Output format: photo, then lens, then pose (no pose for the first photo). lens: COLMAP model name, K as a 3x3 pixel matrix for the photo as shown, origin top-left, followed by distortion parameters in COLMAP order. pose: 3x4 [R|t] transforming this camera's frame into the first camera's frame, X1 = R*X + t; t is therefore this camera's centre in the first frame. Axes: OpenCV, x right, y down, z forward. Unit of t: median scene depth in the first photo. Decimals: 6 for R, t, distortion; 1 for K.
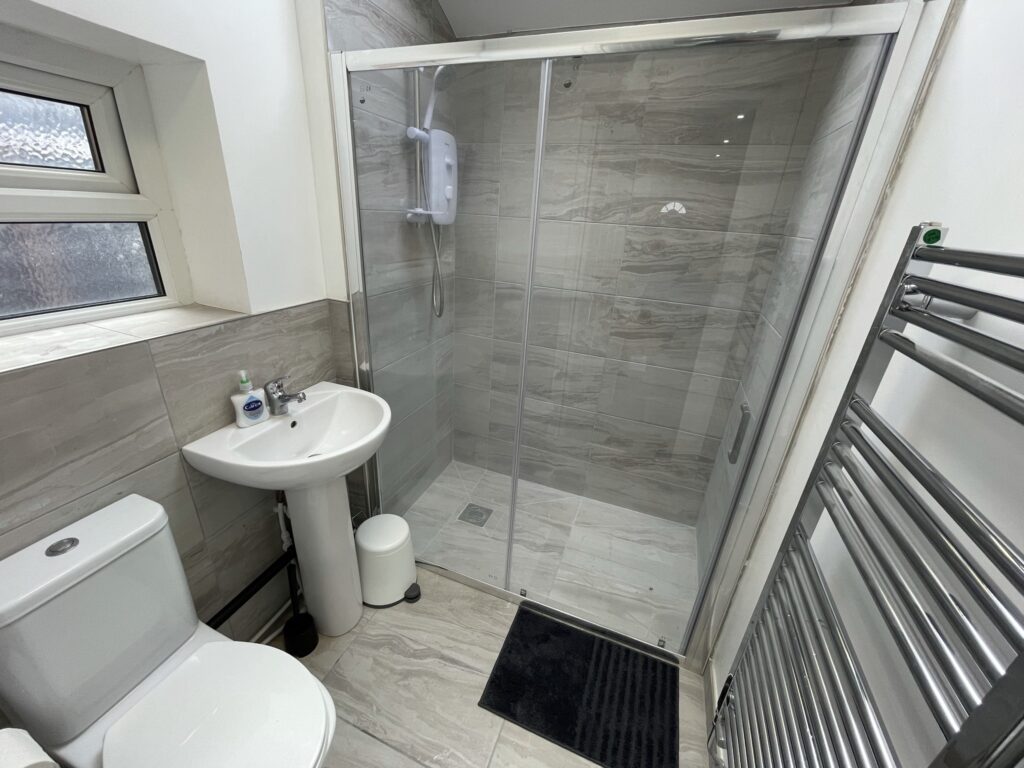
lens RADIAL K [[410.1, 0, 512.0], [0, 410.1, 384.0], [0, 0, 1]] dist [-0.000256, -0.000210]
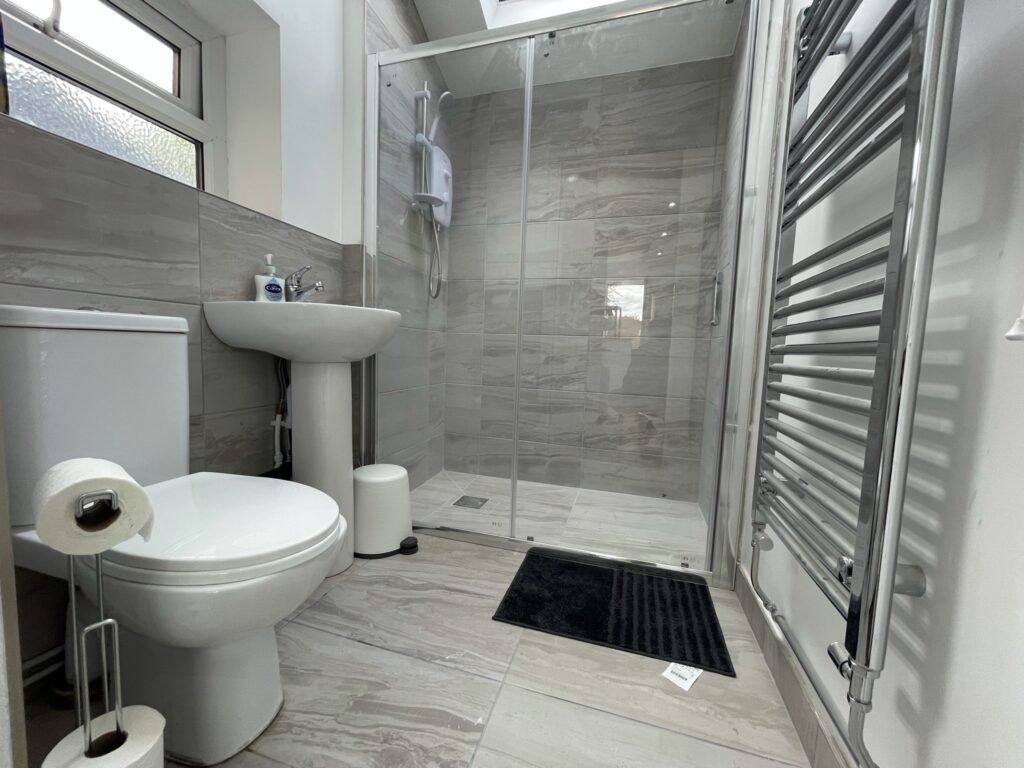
lens RADIAL K [[410.1, 0, 512.0], [0, 410.1, 384.0], [0, 0, 1]] dist [-0.000256, -0.000210]
pose [[0.996804, -0.029916, 0.074079, -0.072084], [0.050982, 0.952095, -0.301522, 0.455256], [-0.061510, 0.304335, 0.950577, 0.018354]]
